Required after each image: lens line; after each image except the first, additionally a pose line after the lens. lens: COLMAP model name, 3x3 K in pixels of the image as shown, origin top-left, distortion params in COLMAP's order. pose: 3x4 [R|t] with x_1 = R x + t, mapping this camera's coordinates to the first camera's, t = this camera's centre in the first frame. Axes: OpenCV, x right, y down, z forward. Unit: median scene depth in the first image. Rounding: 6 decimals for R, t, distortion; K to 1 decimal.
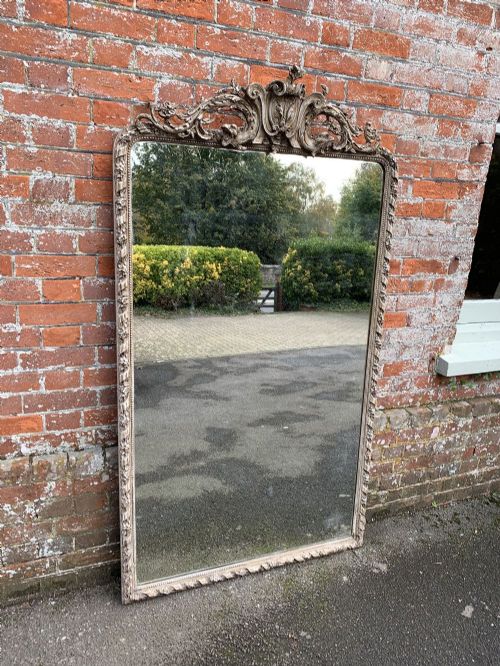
lens RADIAL K [[456.1, 0, 250.0], [0, 456.1, 333.0], [0, 0, 1]] dist [0.004406, -0.003531]
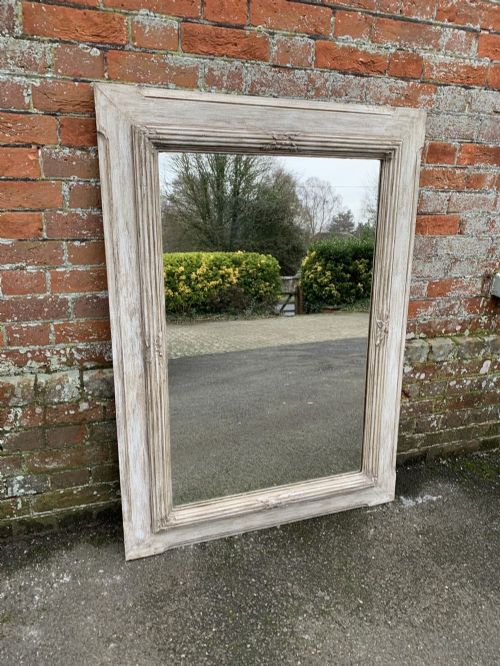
lens RADIAL K [[456.1, 0, 250.0], [0, 456.1, 333.0], [0, 0, 1]] dist [0.004406, -0.003531]
pose [[0.998751, 0.009059, -0.049144, 0.021721], [-0.004442, 0.995632, 0.093254, 0.107876], [0.049774, -0.092919, 0.994429, 0.208749]]
